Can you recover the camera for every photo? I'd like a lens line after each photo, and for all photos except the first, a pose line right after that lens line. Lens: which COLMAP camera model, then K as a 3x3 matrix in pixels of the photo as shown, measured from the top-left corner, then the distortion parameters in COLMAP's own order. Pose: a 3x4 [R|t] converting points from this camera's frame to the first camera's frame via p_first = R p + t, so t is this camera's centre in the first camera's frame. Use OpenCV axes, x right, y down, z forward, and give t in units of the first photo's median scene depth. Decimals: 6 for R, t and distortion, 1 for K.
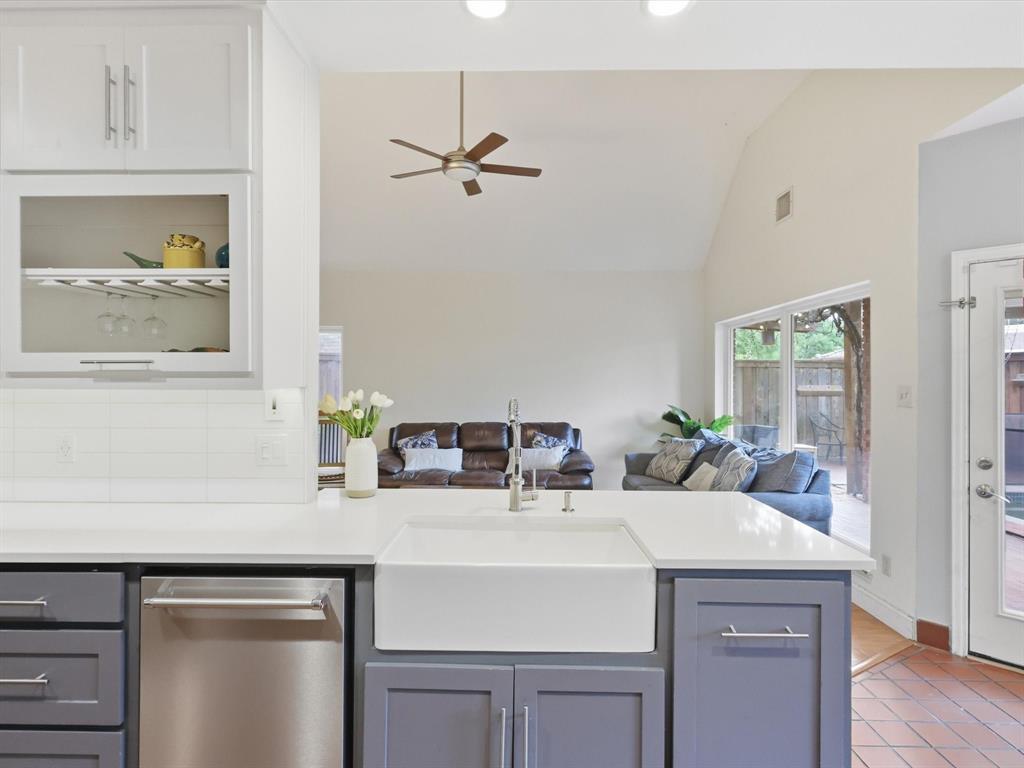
lens RADIAL K [[502.6, 0, 509.1], [0, 502.6, 388.2], [0, 0, 1]] dist [0.018775, 0.000035]
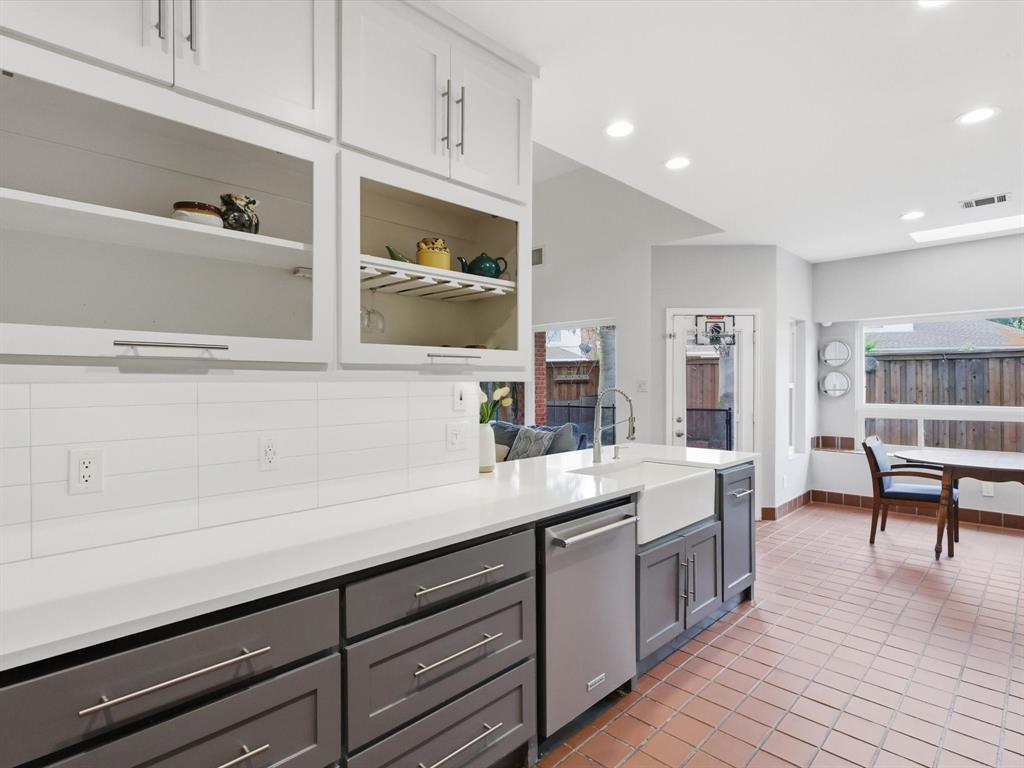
lens RADIAL K [[541.4, 0, 512.0], [0, 541.4, 384.0], [0, 0, 1]] dist [0.001927, 0.000597]
pose [[0.668725, -0.004252, 0.743498, -1.263381], [-0.002988, 0.999960, 0.008406, -0.004242], [-0.743504, -0.007843, 0.668685, 0.116437]]
